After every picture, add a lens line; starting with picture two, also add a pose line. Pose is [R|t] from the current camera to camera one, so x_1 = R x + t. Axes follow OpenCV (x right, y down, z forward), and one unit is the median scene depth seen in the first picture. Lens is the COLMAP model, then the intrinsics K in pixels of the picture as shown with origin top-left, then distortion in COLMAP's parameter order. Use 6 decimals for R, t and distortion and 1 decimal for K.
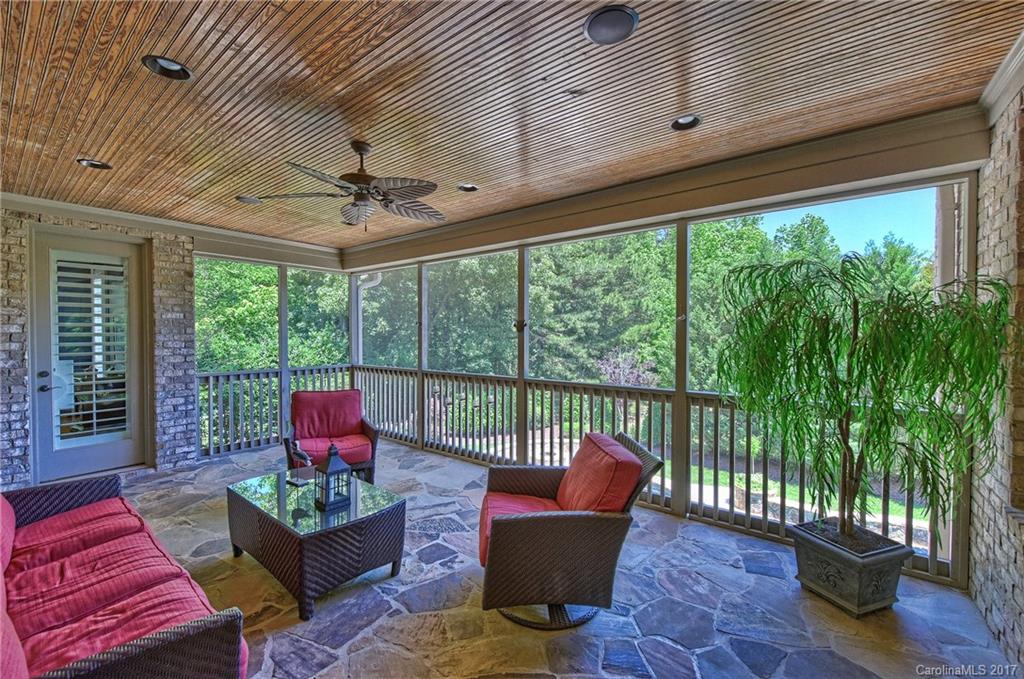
lens RADIAL K [[414.6, 0, 512.0], [0, 414.6, 339.5], [0, 0, 1]] dist [-0.000798, -0.000035]
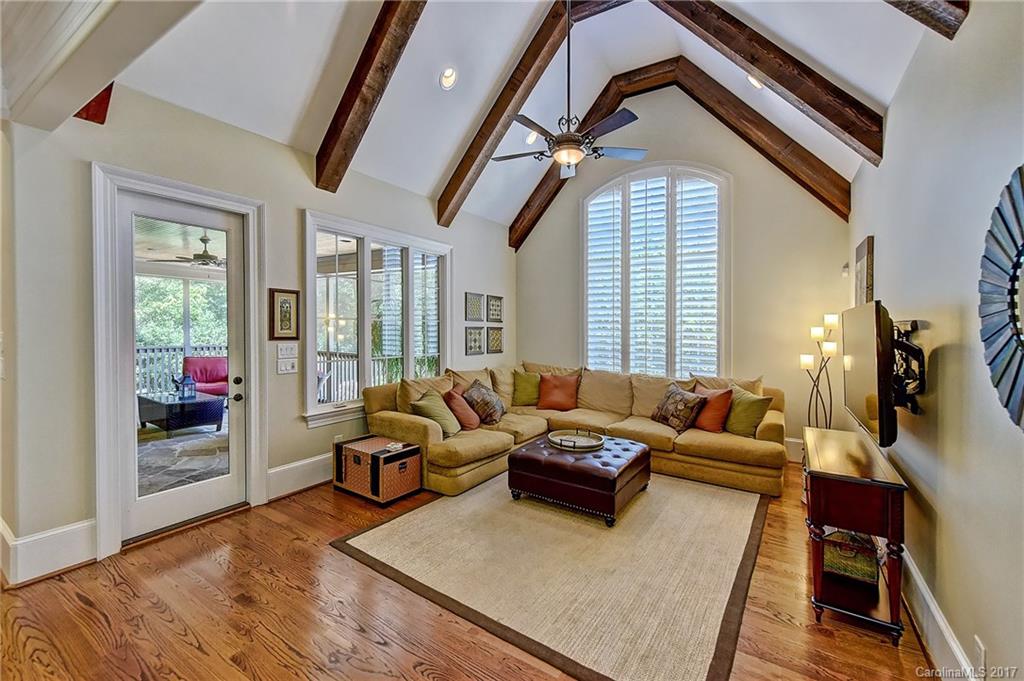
lens RADIAL K [[404.3, 0, 512.0], [0, 404.3, 340.5], [0, 0, 1]] dist [-0.000222, 0.000057]
pose [[0.993862, 0.008867, 0.110273, 0.639405], [-0.011150, 0.999736, 0.020096, 0.003708], [-0.110066, -0.021202, 0.993698, -0.827355]]
